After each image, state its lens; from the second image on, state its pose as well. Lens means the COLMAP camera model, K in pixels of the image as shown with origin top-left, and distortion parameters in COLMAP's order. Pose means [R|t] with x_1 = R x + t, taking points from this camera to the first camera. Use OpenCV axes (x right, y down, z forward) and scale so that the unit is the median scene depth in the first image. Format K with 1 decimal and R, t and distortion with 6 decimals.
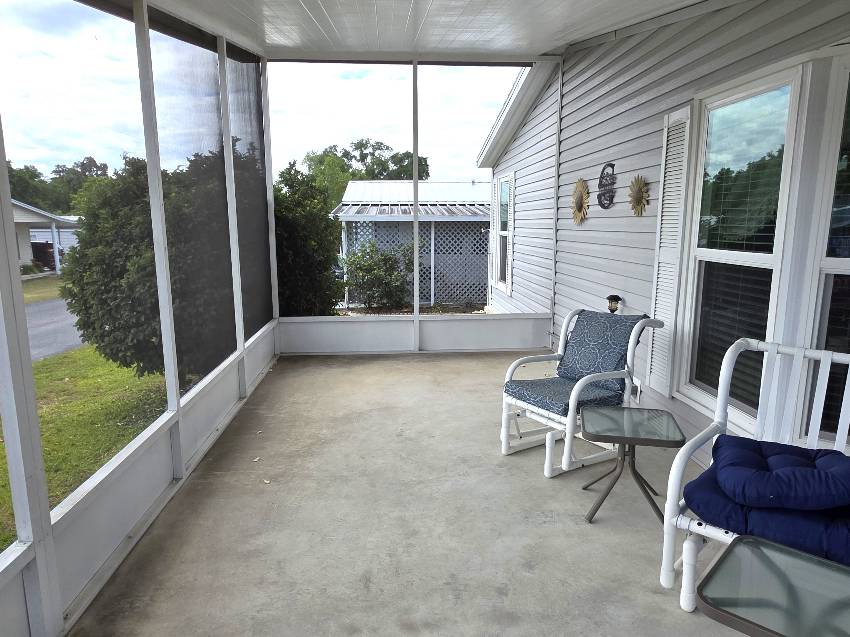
lens RADIAL K [[553.9, 0, 404.9], [0, 553.9, 319.3], [0, 0, 1]] dist [0.001139, -0.001893]
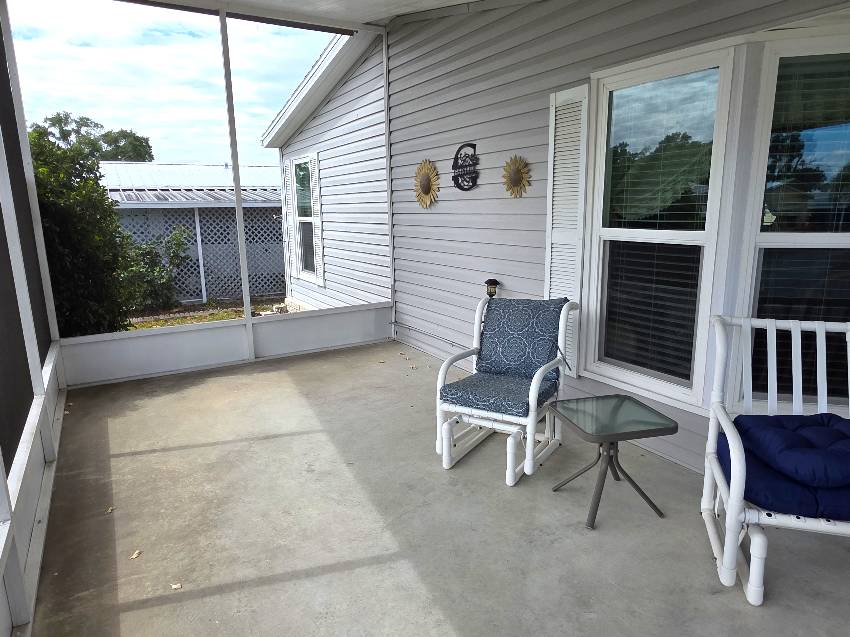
lens RADIAL K [[553.9, 0, 406.3], [0, 553.9, 320.1], [0, 0, 1]] dist [0.001139, -0.001893]
pose [[0.896237, -0.103430, 0.431348, -0.181817], [0.091924, 0.994632, 0.047502, -0.031005], [-0.433946, -0.002922, 0.900934, 0.179152]]
